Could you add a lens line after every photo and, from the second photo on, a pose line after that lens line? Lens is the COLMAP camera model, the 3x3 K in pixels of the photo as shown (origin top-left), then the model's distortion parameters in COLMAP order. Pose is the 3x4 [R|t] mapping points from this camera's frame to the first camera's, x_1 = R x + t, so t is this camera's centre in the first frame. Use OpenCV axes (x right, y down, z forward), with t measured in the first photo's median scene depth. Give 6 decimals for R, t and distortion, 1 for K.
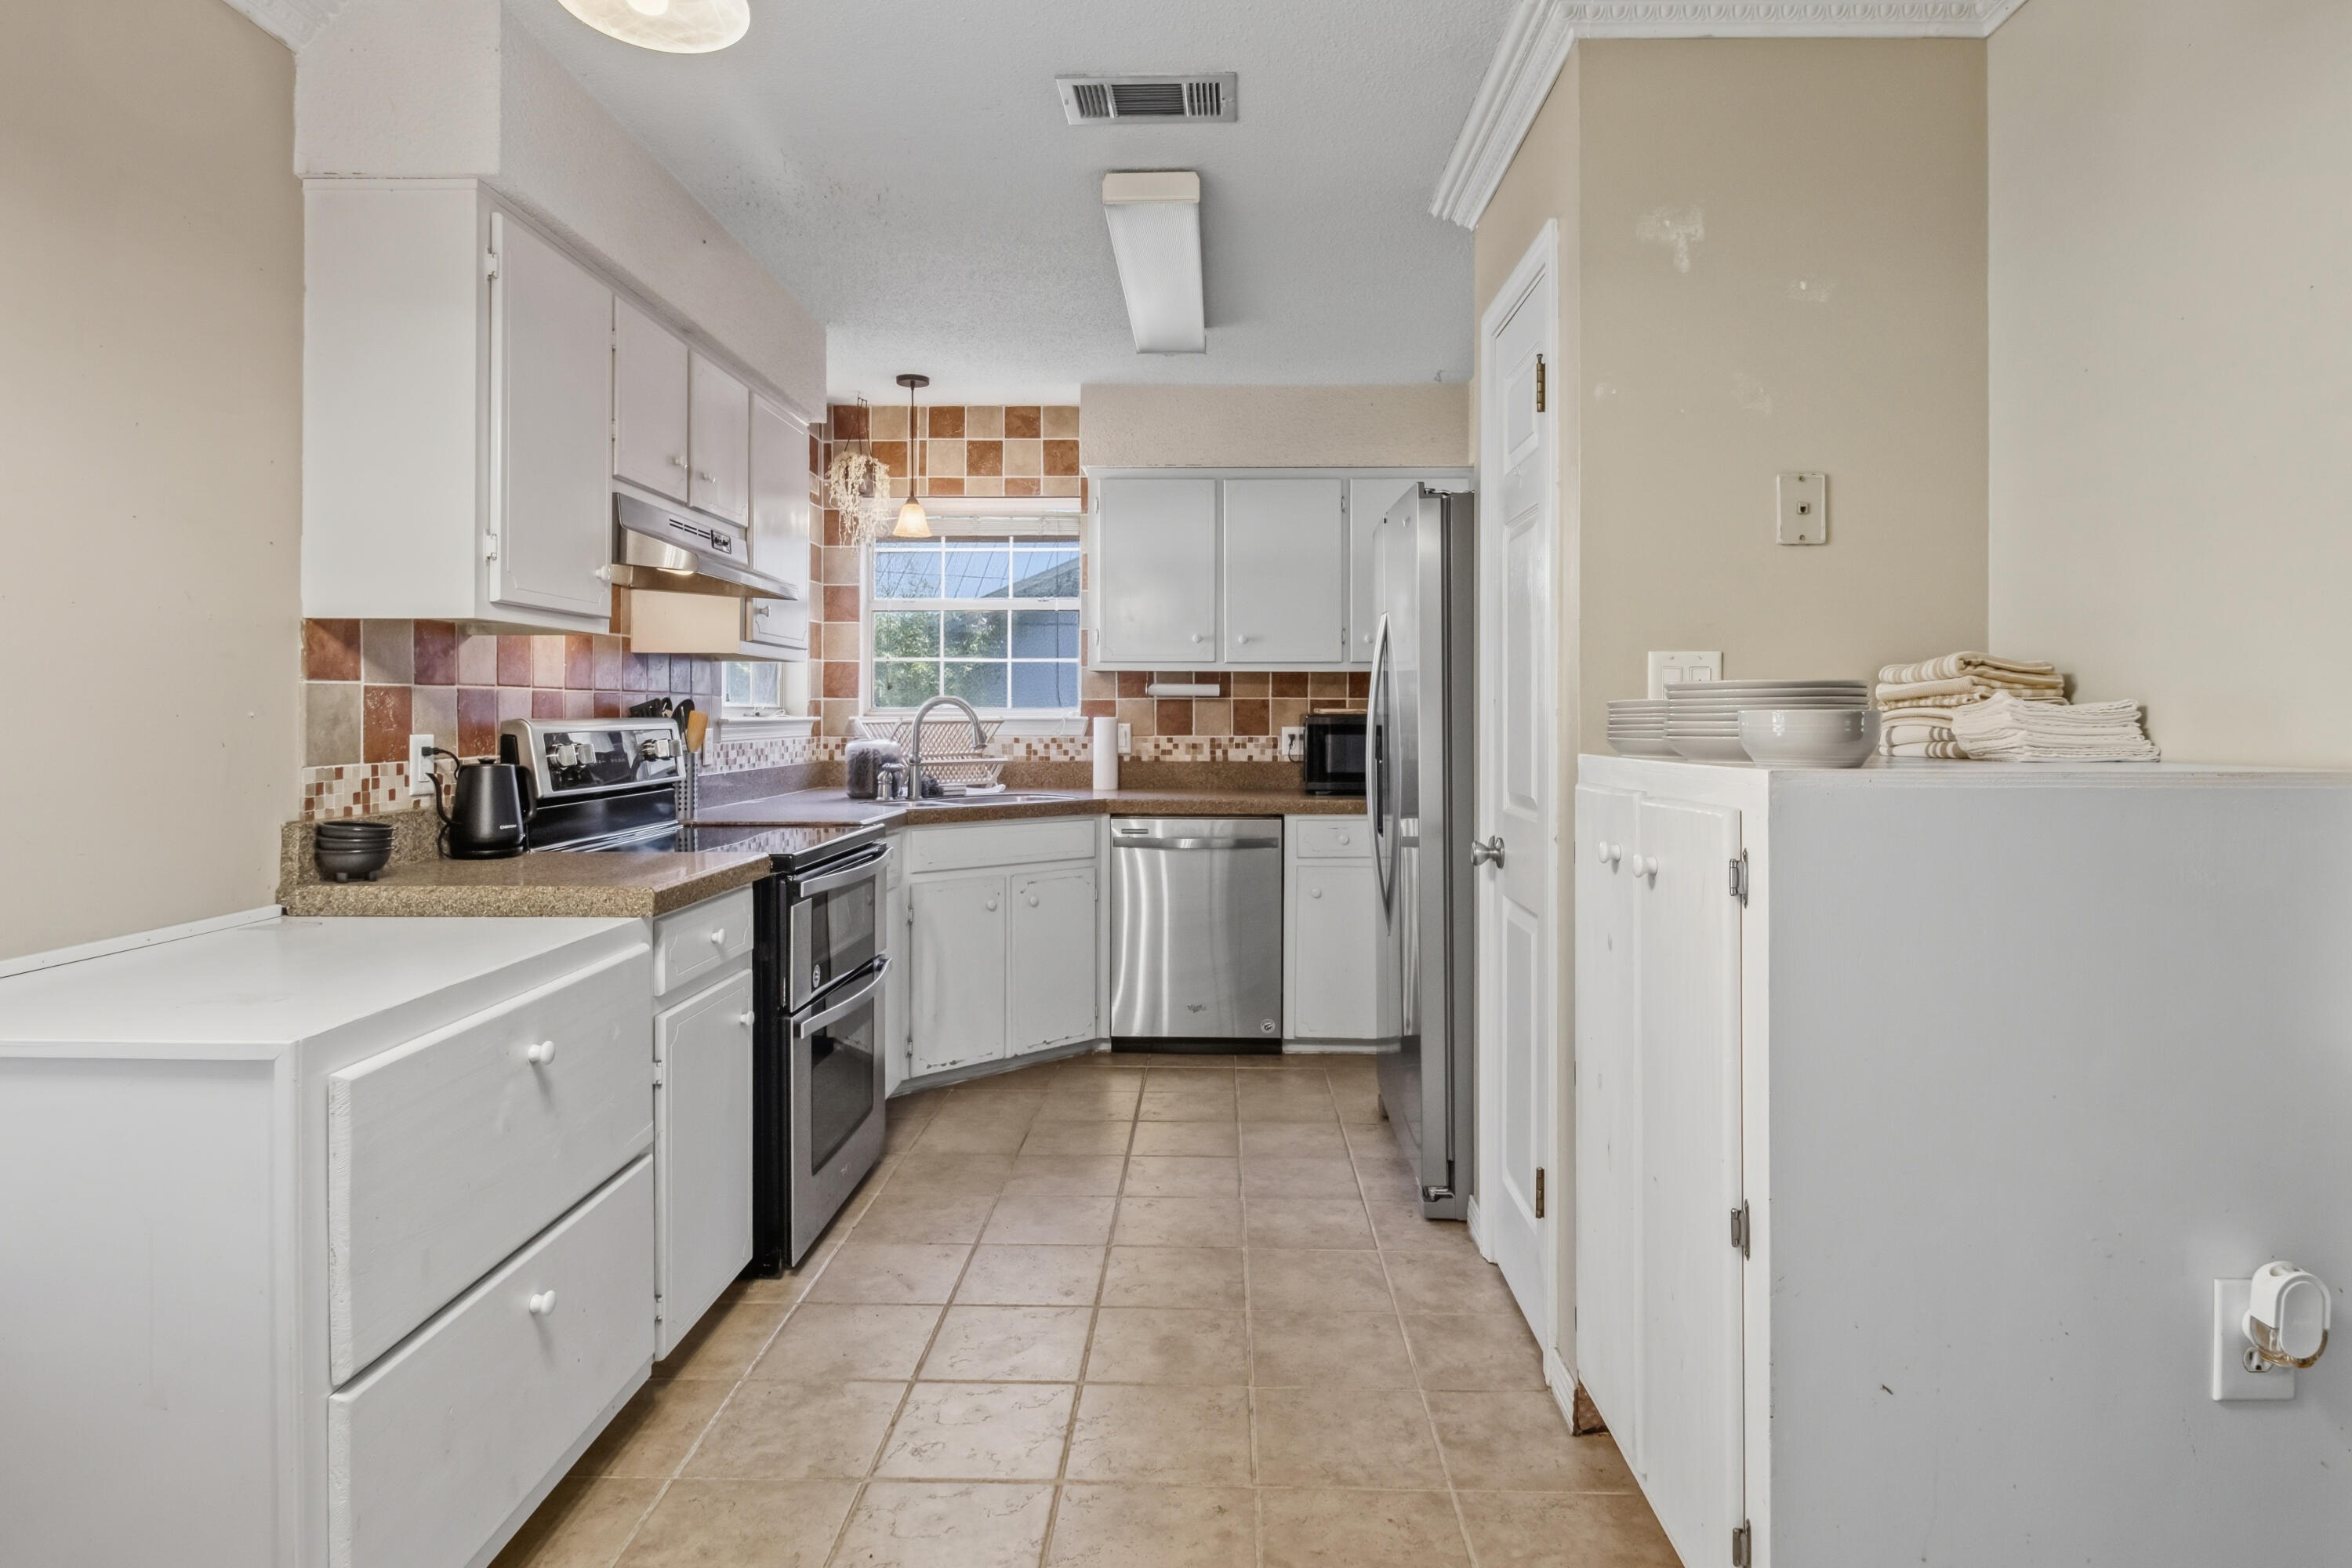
lens RADIAL K [[1299.8, 0, 1180.8], [0, 1299.8, 714.4], [0, 0, 1]] dist [-0.003173, -0.001639]
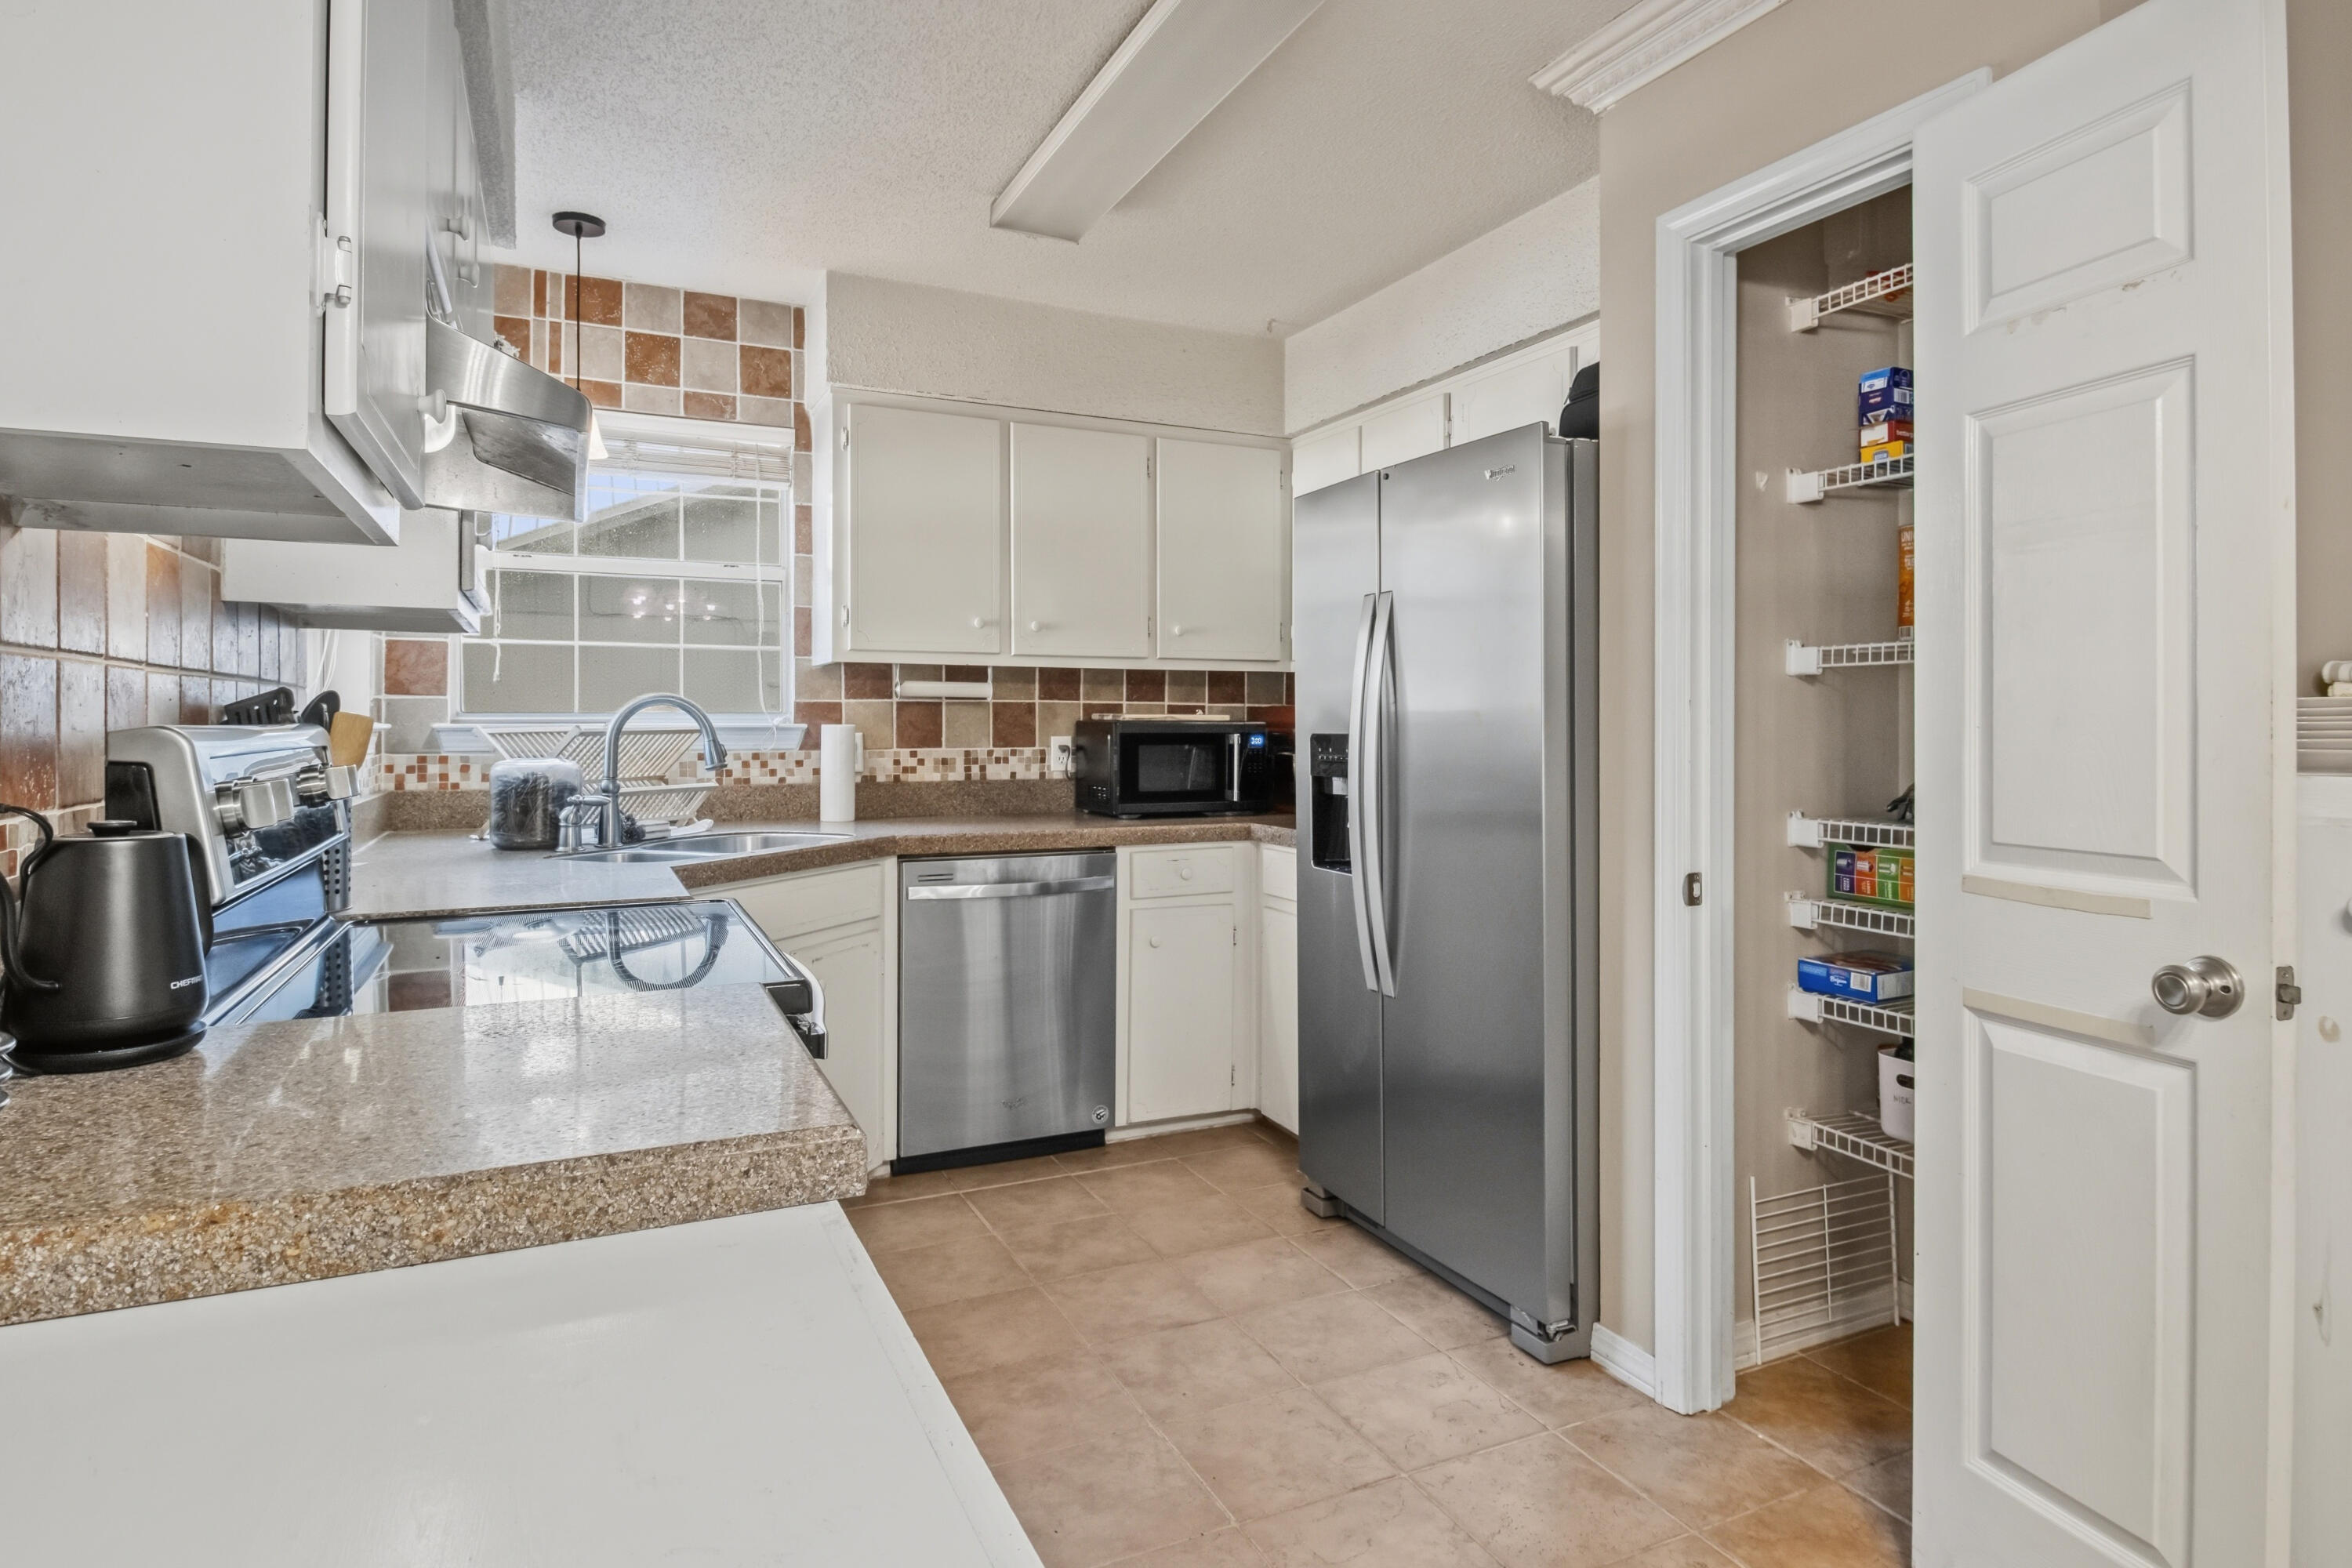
lens RADIAL K [[1284.3, 0, 1182.1], [0, 1284.3, 725.2], [0, 0, 1]] dist [0.000802, -0.009120]
pose [[0.890381, -0.000180, 0.455215, -0.214721], [-0.000915, 0.999997, 0.002185, 0.000730], [-0.455214, -0.002362, 0.890379, 0.246617]]
